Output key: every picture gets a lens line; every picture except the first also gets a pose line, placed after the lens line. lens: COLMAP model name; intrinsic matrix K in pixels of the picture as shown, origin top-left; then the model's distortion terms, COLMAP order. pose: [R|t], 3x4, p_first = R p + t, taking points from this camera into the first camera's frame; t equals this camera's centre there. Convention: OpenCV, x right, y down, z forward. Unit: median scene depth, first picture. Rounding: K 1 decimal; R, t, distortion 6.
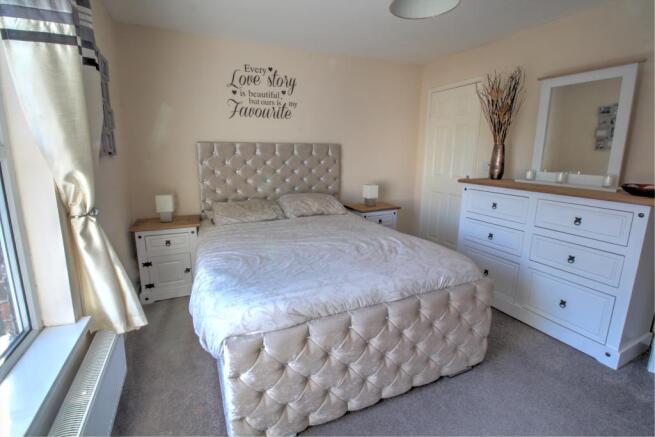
lens RADIAL K [[308.1, 0, 323.5], [0, 308.1, 217.0], [0, 0, 1]] dist [-0.002670, -0.000355]
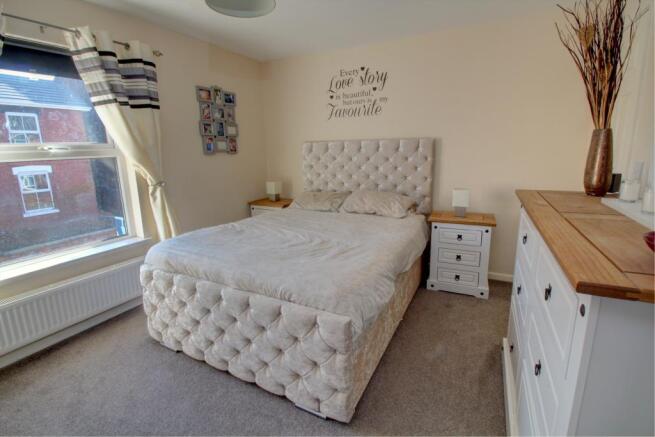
lens RADIAL K [[308.1, 0, 321.6], [0, 308.1, 215.7], [0, 0, 1]] dist [-0.002670, -0.000355]
pose [[0.608403, 0.150575, -0.779213, 0.620156], [-0.145838, 0.986328, 0.076729, -0.052714], [0.780114, 0.066957, 0.622044, 0.282153]]
